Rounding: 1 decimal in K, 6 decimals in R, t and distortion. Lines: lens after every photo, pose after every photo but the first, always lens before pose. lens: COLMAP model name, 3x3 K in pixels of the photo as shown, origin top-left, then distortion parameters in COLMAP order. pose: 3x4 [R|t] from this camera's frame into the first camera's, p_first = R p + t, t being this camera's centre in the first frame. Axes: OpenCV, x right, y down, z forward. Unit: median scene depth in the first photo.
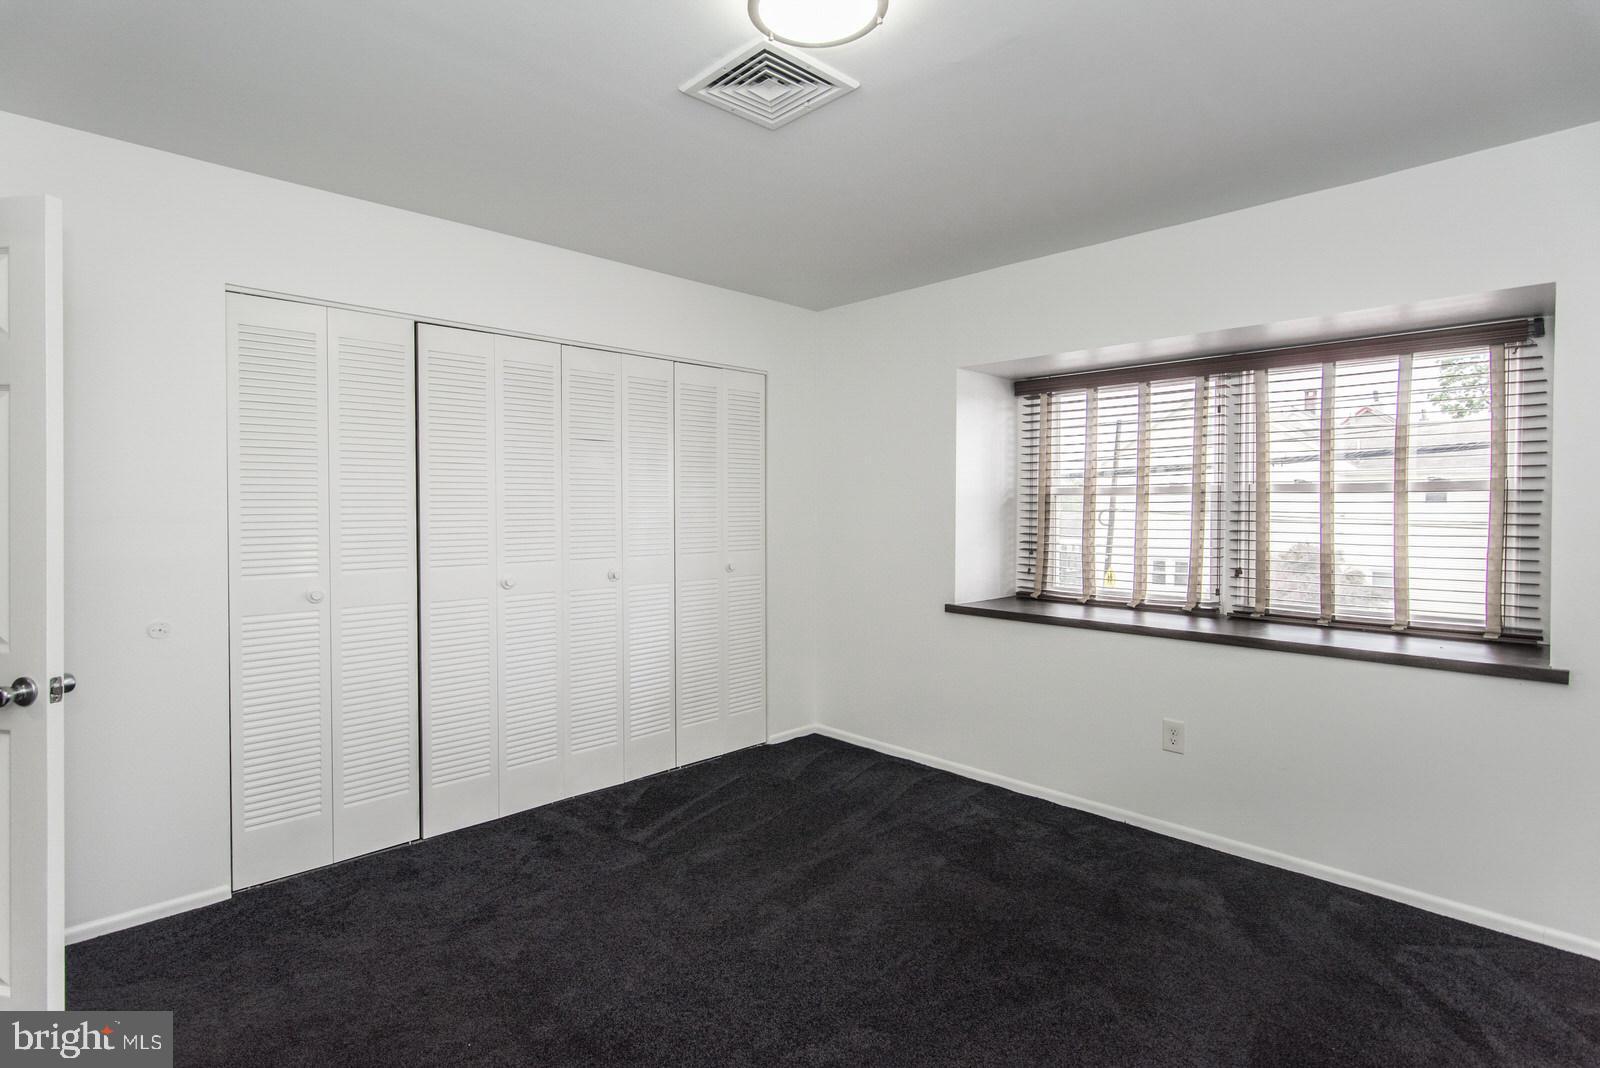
lens RADIAL K [[794.4, 0, 785.6], [0, 794.4, 524.9], [0, 0, 1]] dist [-0.001491, 0.000091]
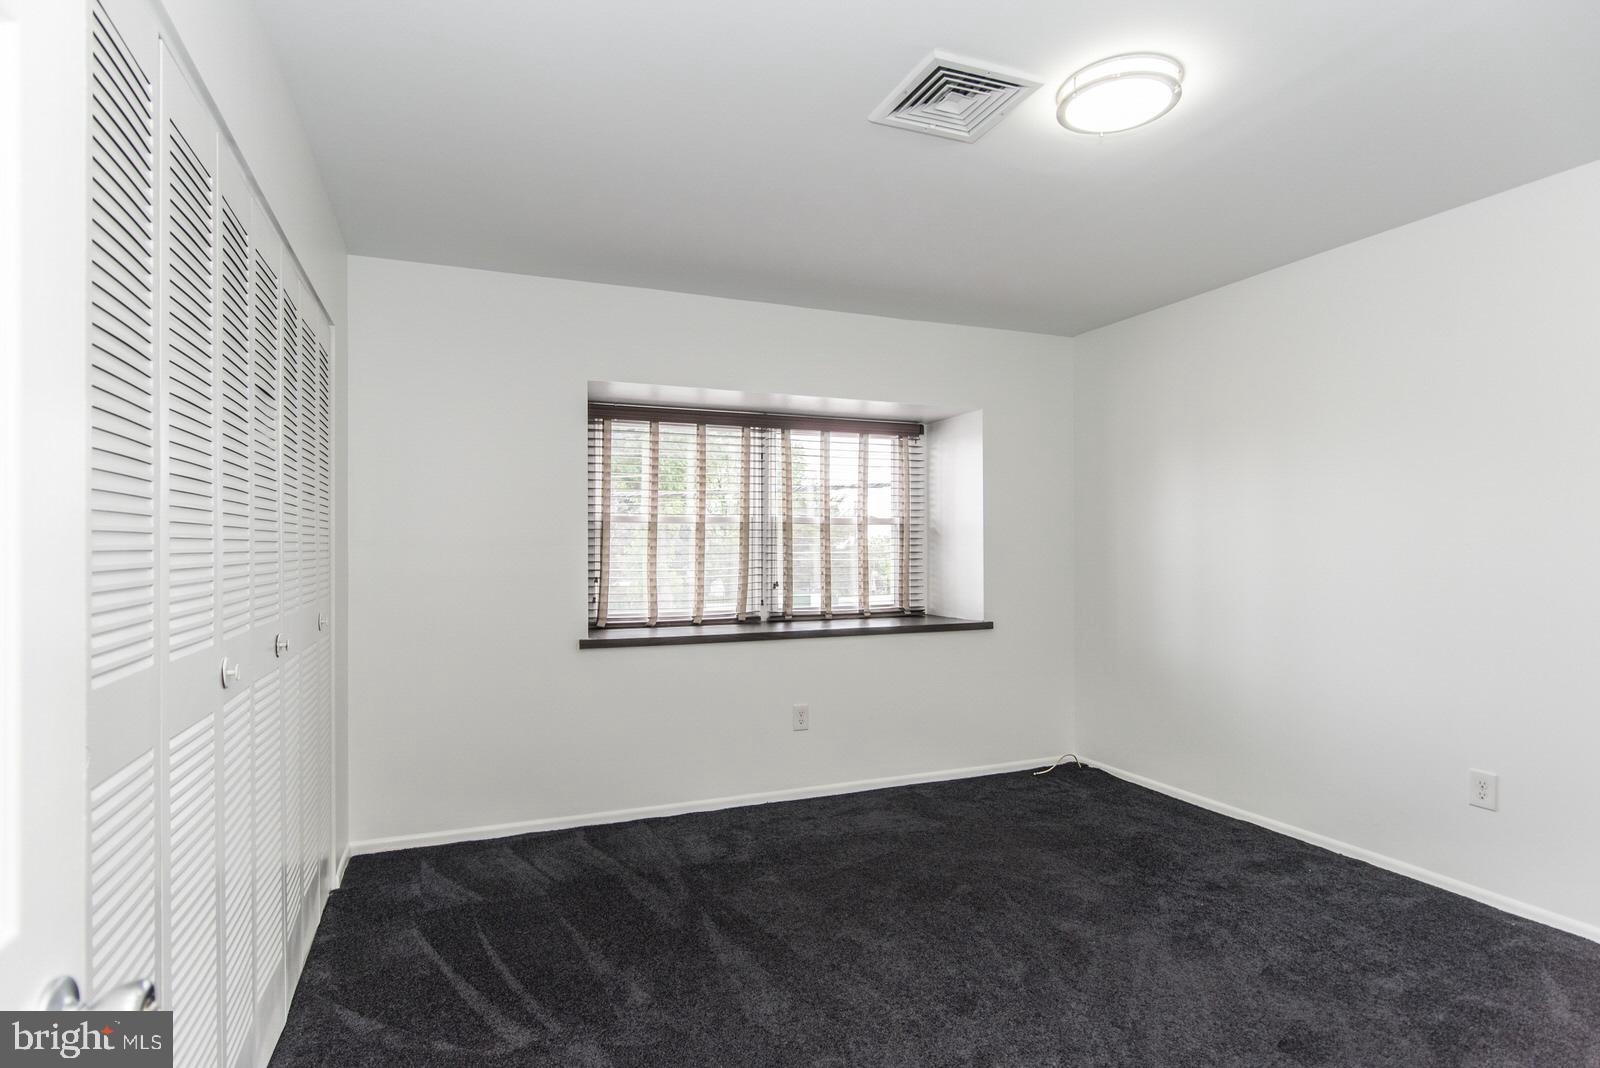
lens RADIAL K [[806.2, 0, 801.3], [0, 806.2, 550.4], [0, 0, 1]] dist [-0.002073, -0.000068]
pose [[0.367859, -0.004317, 0.929872, -0.594829], [0.026428, 0.999634, -0.005814, 0.011818], [-0.929506, 0.026713, 0.367838, 0.464176]]
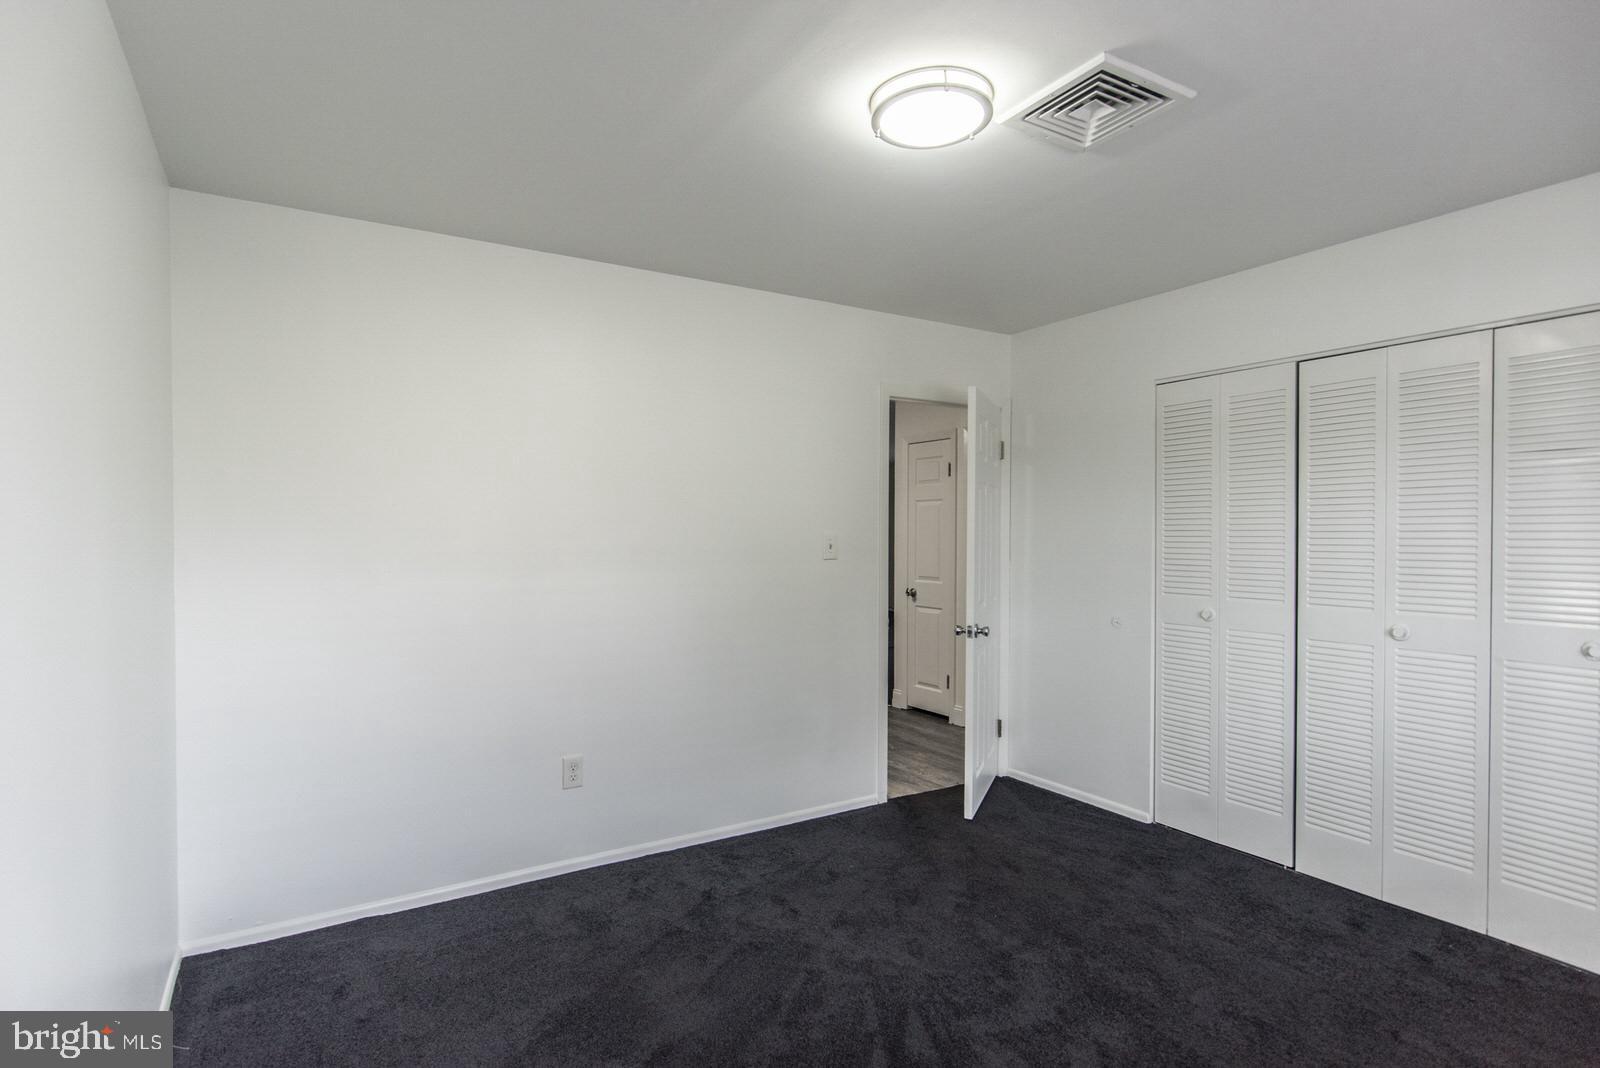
lens RADIAL K [[809.1, 0, 797.2], [0, 809.1, 542.8], [0, 0, 1]] dist [0.000318, 0.000576]
pose [[-0.217631, 0.012479, -0.975951, 0.579035], [-0.027780, 0.999434, 0.018974, -0.020544], [0.975636, 0.031242, -0.217161, 0.498218]]
